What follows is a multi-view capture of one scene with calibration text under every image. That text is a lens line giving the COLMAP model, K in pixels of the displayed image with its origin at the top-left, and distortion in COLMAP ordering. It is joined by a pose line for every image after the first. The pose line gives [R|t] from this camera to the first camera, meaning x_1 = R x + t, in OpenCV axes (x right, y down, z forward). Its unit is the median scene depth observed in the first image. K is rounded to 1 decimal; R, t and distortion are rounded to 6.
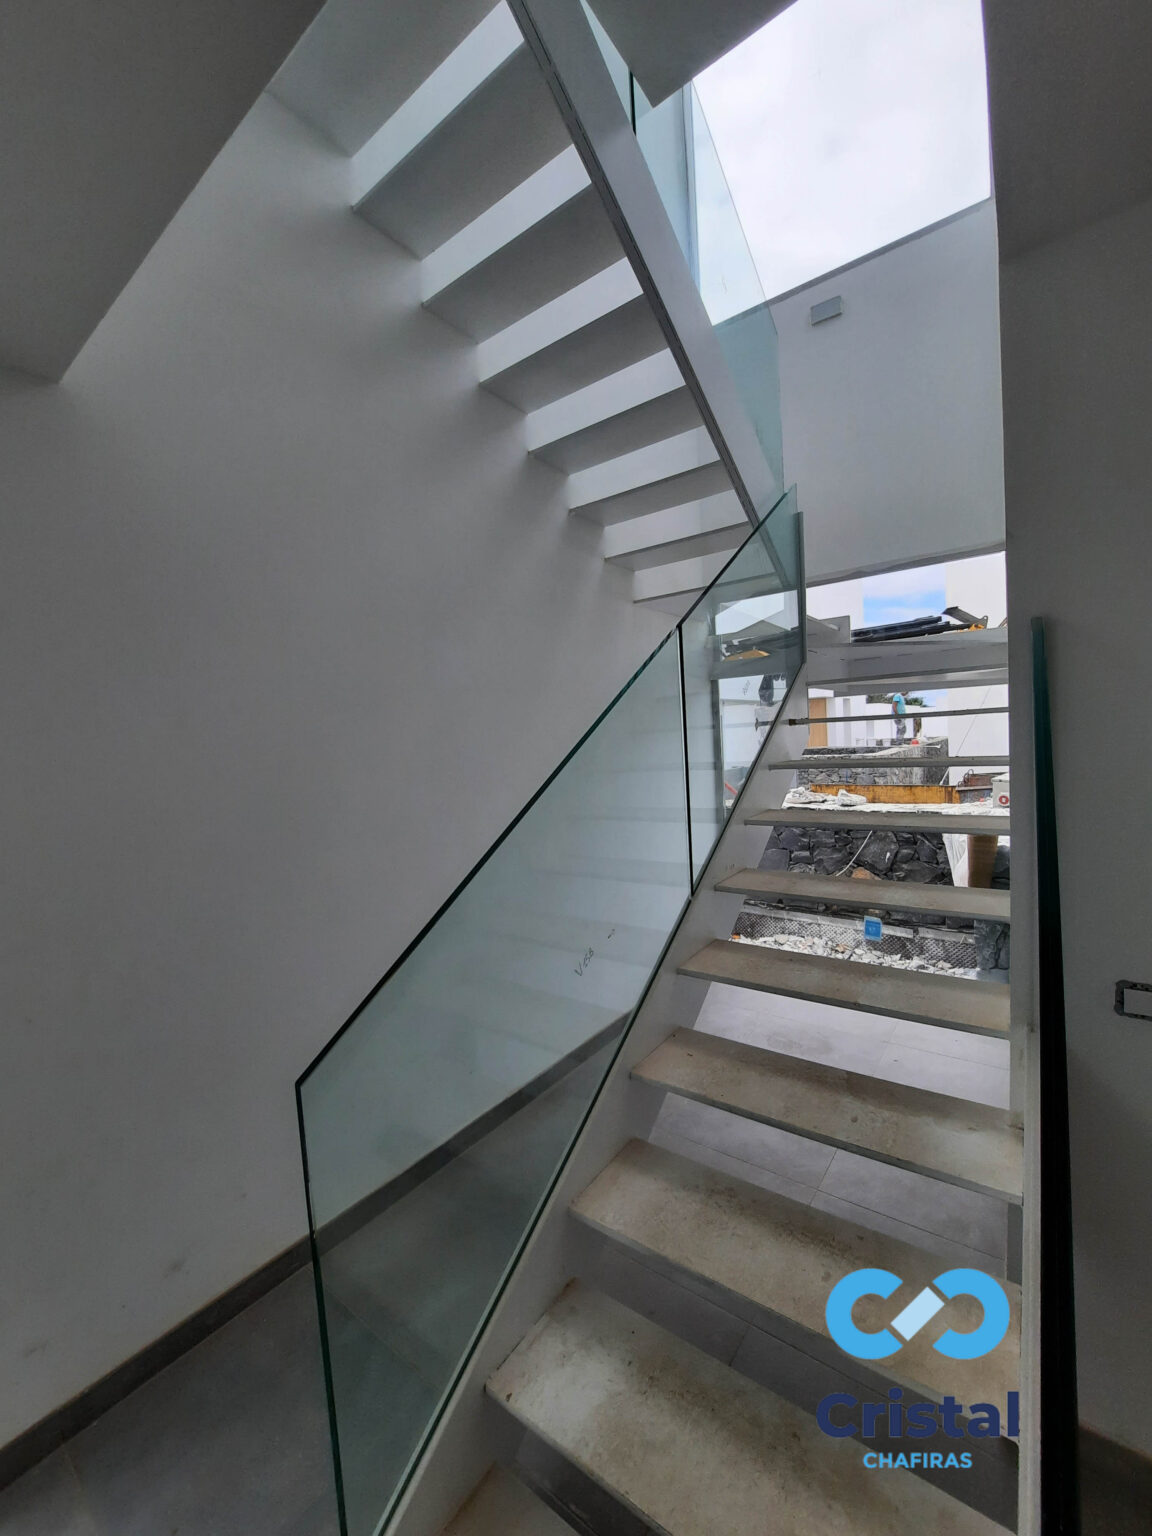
lens RADIAL K [[610.0, 0, 579.7], [0, 610.0, 772.0], [0, 0, 1]] dist [-0.024128, 0.000157]
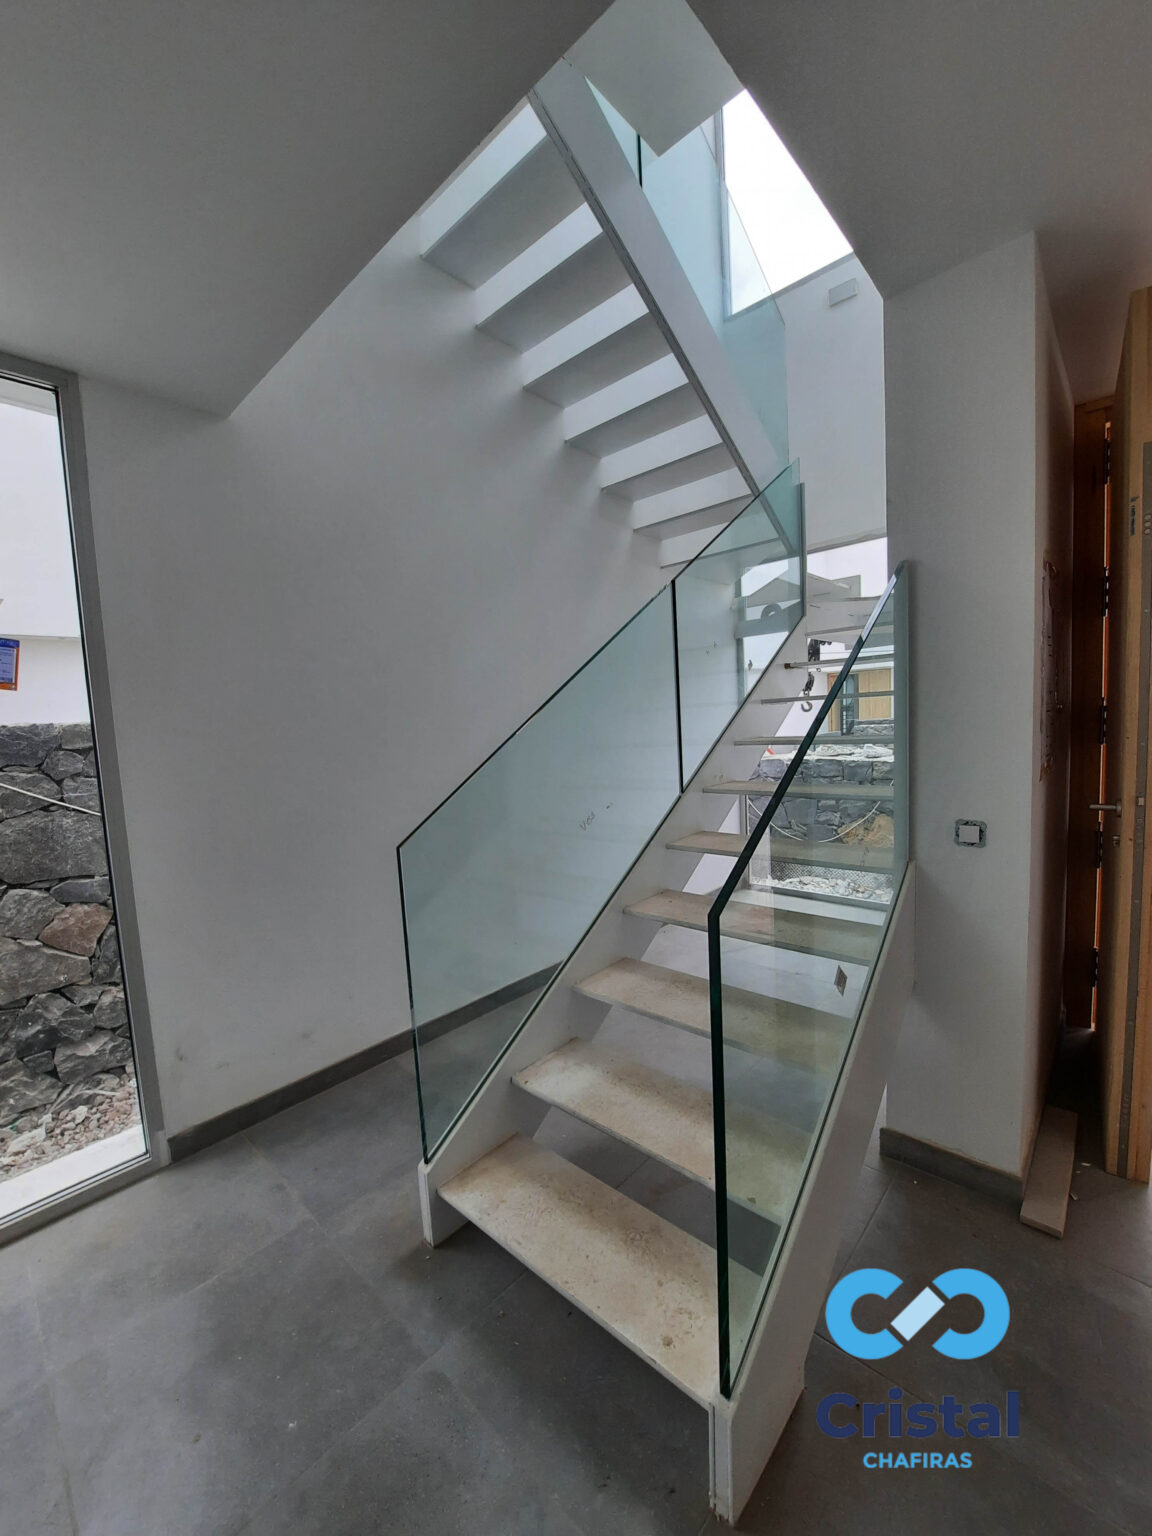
lens RADIAL K [[610.0, 0, 579.7], [0, 610.0, 772.0], [0, 0, 1]] dist [-0.024128, 0.000157]
pose [[0.994851, 0.006847, -0.101113, 0.077248], [-0.003003, 0.999269, 0.038115, 0.086569], [0.101301, -0.037615, 0.994145, -0.231838]]
